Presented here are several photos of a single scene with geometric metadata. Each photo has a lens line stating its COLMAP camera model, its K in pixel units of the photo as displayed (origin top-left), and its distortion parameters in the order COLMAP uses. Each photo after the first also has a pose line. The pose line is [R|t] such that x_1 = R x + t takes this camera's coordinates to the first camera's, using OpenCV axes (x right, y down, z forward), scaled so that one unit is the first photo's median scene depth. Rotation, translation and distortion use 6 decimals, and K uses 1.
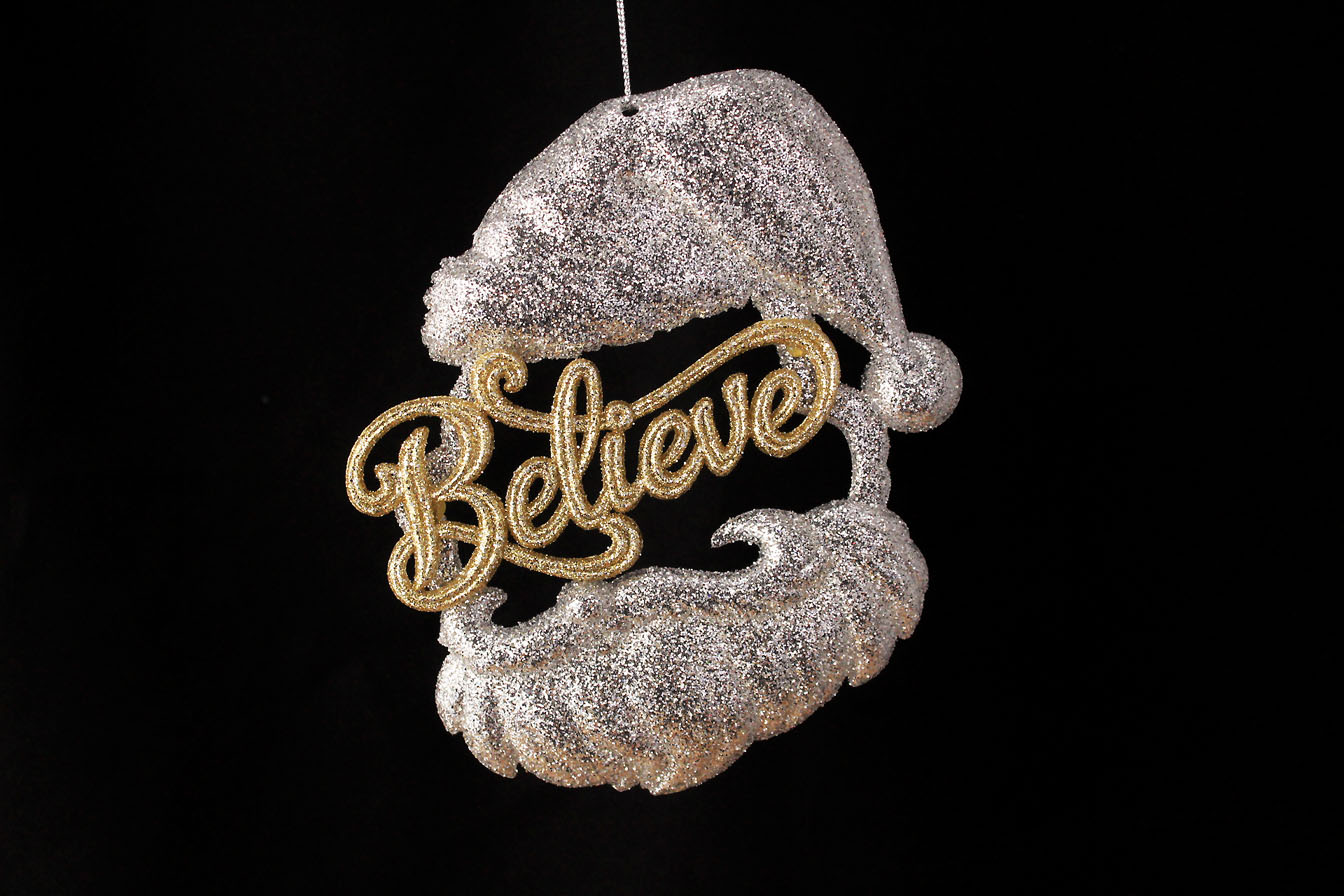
lens RADIAL K [[2157.8, 0, 679.9], [0, 2157.8, 444.1], [0, 0, 1]] dist [0.026449, 0.000000]
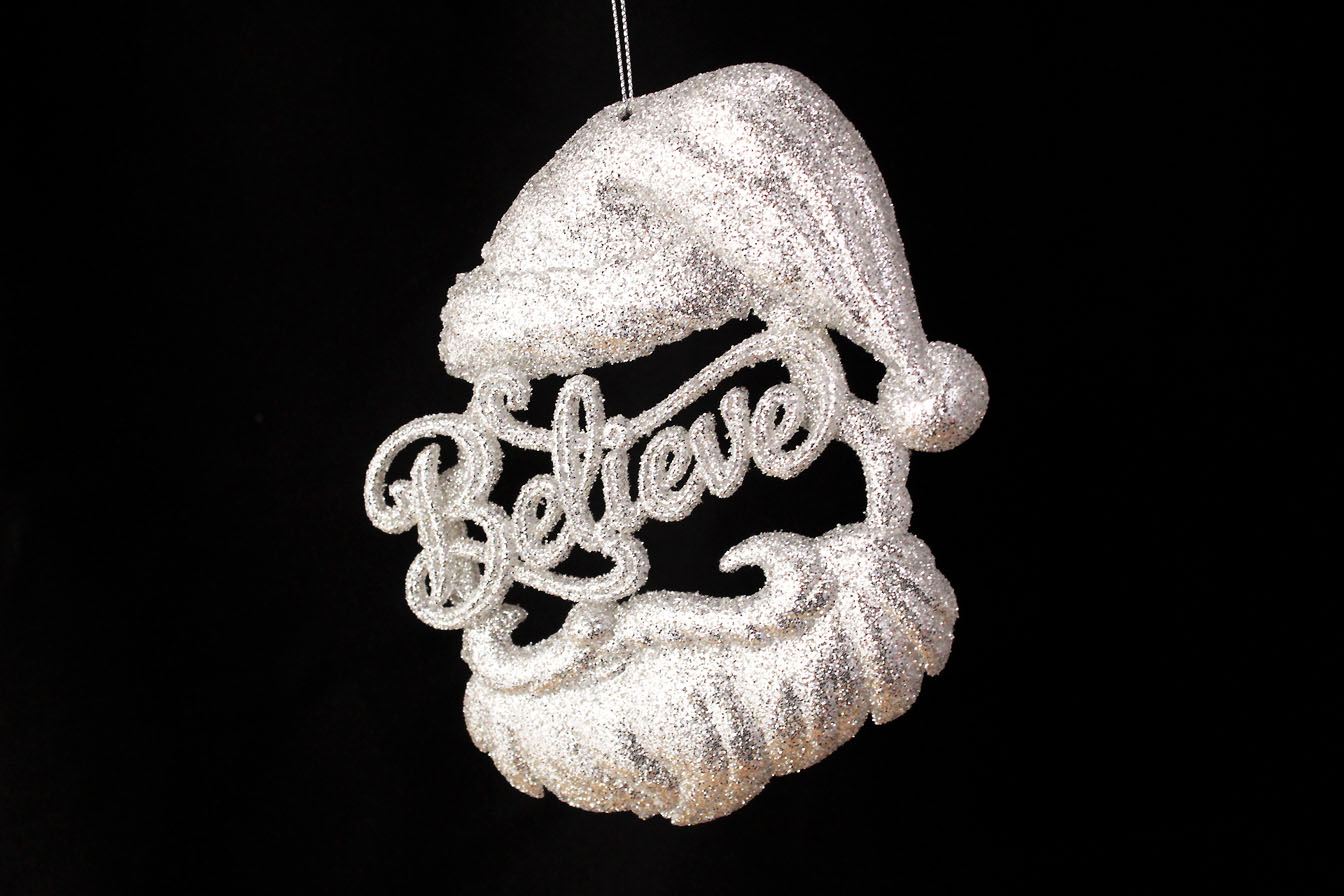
lens RADIAL K [[2157.8, 0, 661.6], [0, 2157.8, 445.5], [0, 0, 1]] dist [0.026449, 0.000000]
pose [[0.940109, 0.004321, -0.340847, 0.316299], [0.006201, 0.999537, 0.029774, -0.036225], [0.340818, -0.030104, 0.939647, 0.101260]]
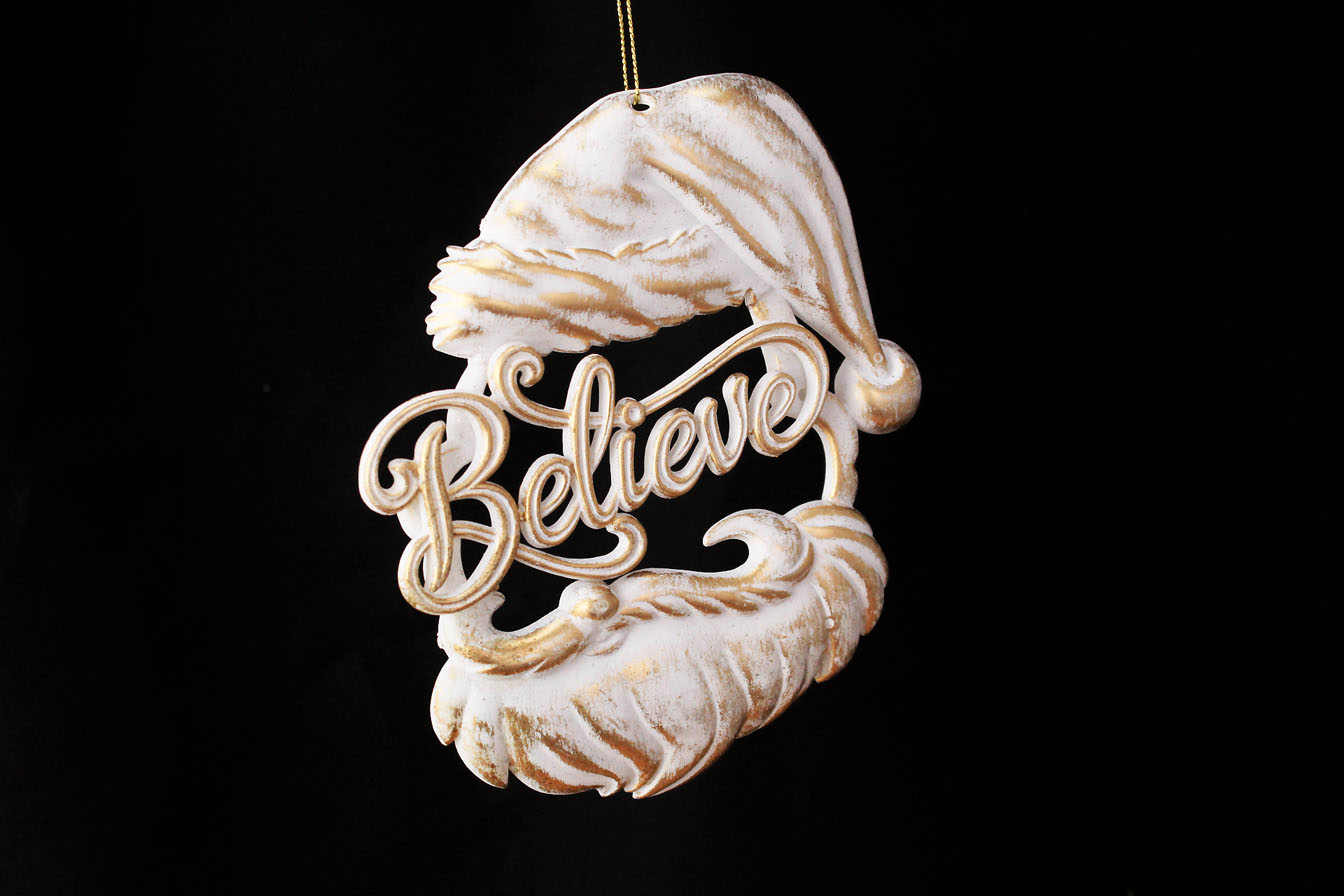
lens RADIAL K [[2157.8, 0, 671.0], [0, 2157.8, 450.1], [0, 0, 1]] dist [0.026449, 0.000000]
pose [[0.926042, 0.011407, 0.377247, -0.380759], [-0.005252, 0.999836, -0.017340, 0.020747], [-0.377383, 0.014076, 0.925950, 0.078501]]
